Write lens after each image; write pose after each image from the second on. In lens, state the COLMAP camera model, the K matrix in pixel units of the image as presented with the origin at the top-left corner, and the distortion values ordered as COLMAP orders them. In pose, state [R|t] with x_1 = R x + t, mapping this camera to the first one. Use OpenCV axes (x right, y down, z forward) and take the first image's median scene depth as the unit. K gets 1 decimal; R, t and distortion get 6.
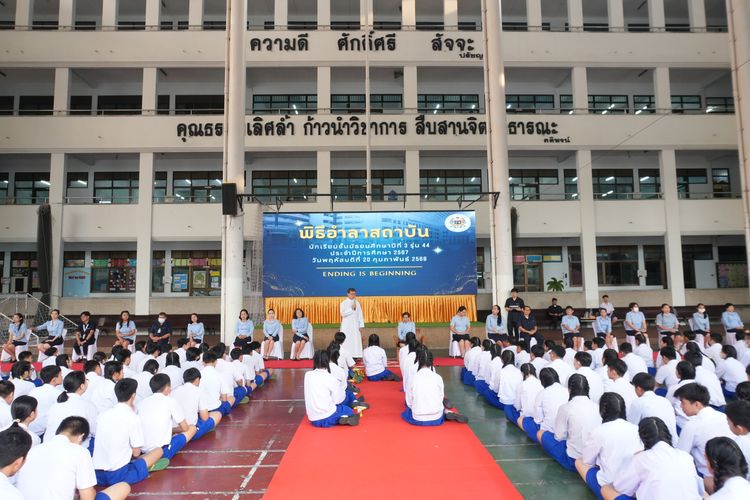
lens RADIAL K [[504.7, 0, 374.9], [0, 504.7, 250.2], [0, 0, 1]] dist [-0.033642, 0.004315]
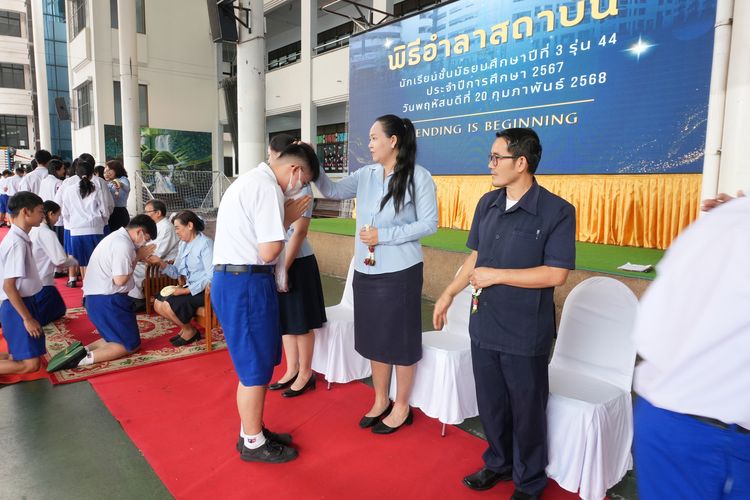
lens RADIAL K [[504.7, 0, 377.3], [0, 504.7, 248.6], [0, 0, 1]] dist [-0.033642, 0.004315]
pose [[0.626586, 0.118665, -0.770265, 0.296897], [0.045720, 0.981041, 0.188328, 0.064451], [0.778010, -0.153221, 0.609281, 0.618826]]
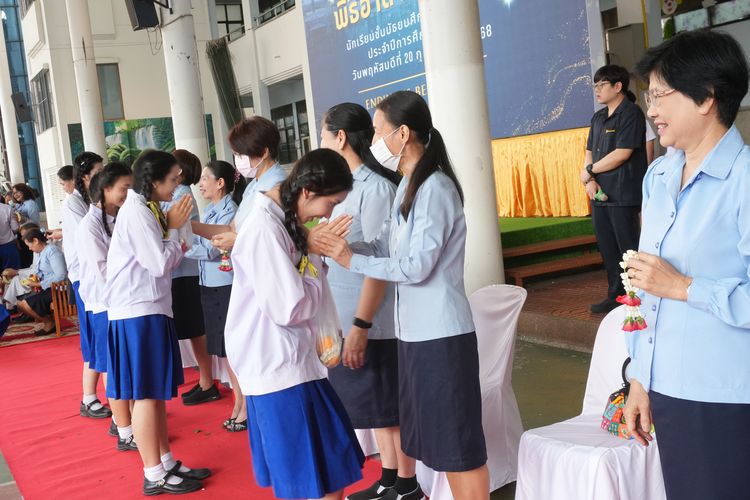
lens RADIAL K [[929.6, 0, 372.8], [0, 929.6, 248.8], [0, 0, 1]] dist [-0.030030, 0.000000]
pose [[0.420046, 0.046537, -0.906309, 0.631301], [0.174778, 0.975839, 0.131111, 0.064137], [0.890513, -0.213476, 0.401763, 0.651000]]
